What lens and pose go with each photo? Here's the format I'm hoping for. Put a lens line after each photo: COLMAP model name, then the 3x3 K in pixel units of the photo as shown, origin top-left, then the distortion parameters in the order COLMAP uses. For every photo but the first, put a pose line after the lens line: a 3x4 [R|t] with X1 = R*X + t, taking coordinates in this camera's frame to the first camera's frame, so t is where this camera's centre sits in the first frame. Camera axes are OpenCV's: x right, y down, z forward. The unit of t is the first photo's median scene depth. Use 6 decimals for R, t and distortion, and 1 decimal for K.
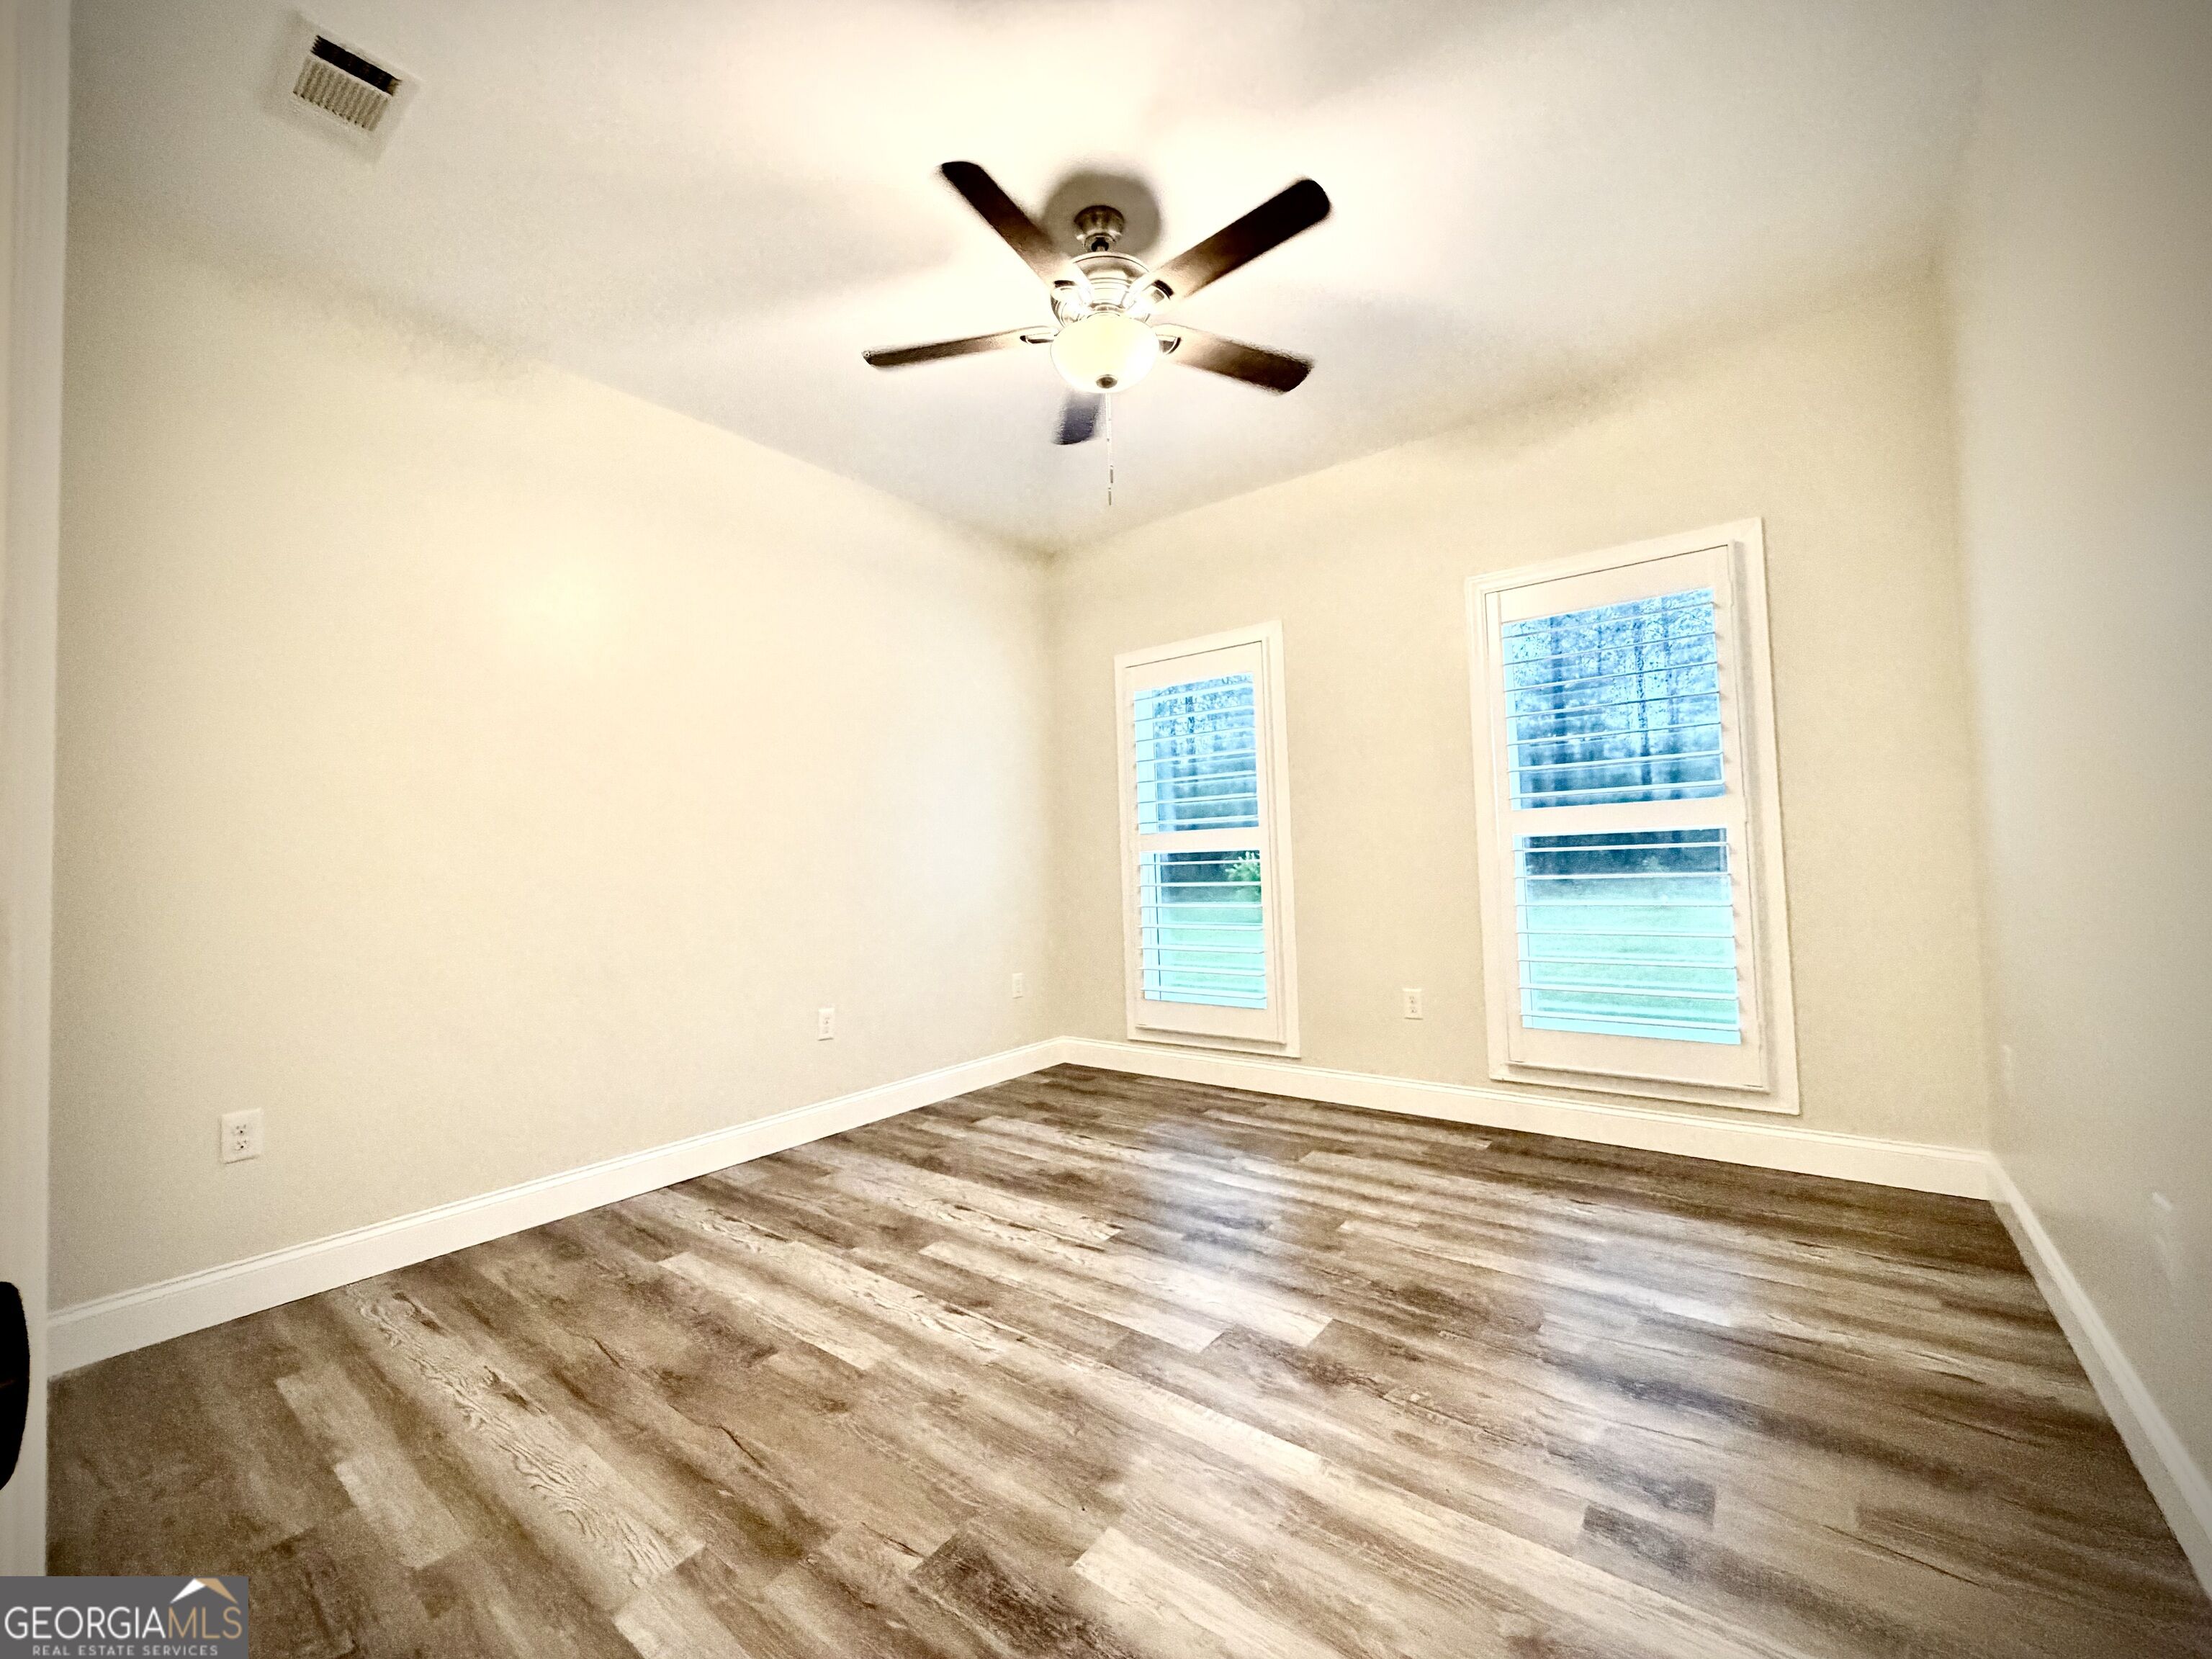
lens RADIAL K [[882.1, 0, 1102.1], [0, 882.1, 824.5], [0, 0, 1]] dist [-0.000643, 0.000392]
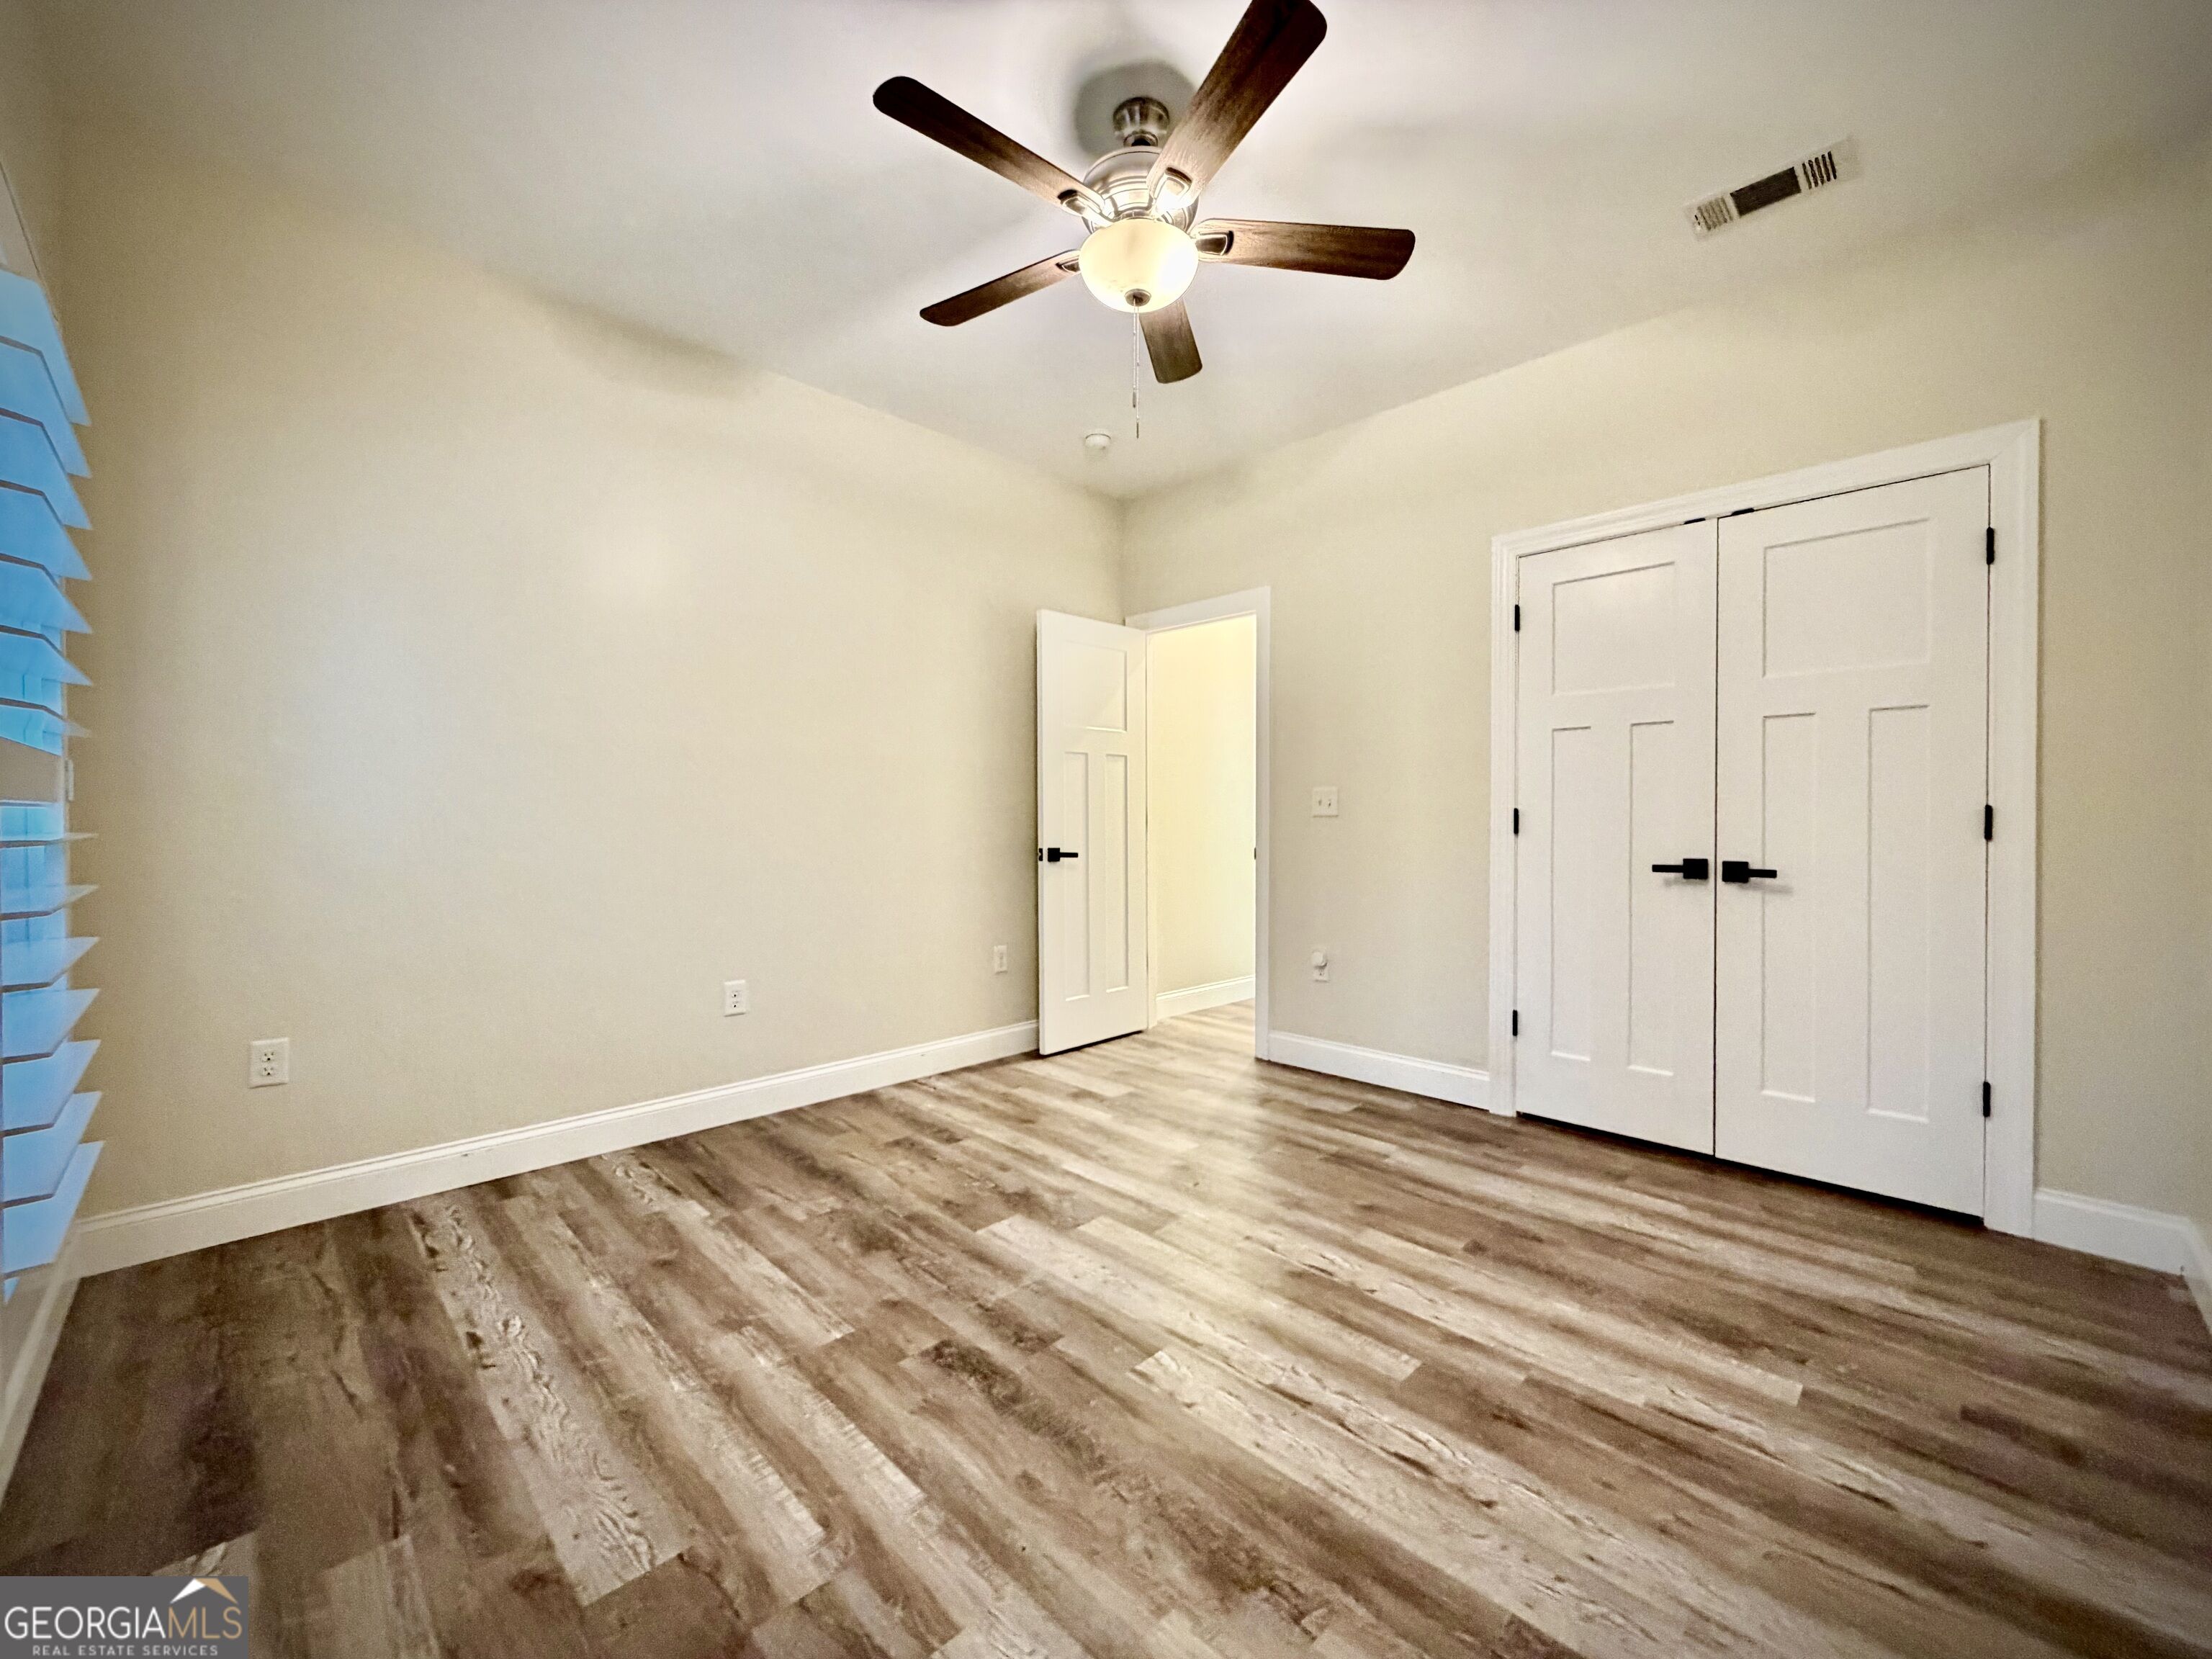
lens RADIAL K [[882.1, 0, 1102.1], [0, 882.1, 824.5], [0, 0, 1]] dist [-0.000643, 0.000392]
pose [[-0.991236, 0.028752, 0.128933, -0.060661], [0.023931, 0.998961, -0.038790, 0.071937], [-0.129914, -0.035364, -0.990894, 1.974811]]
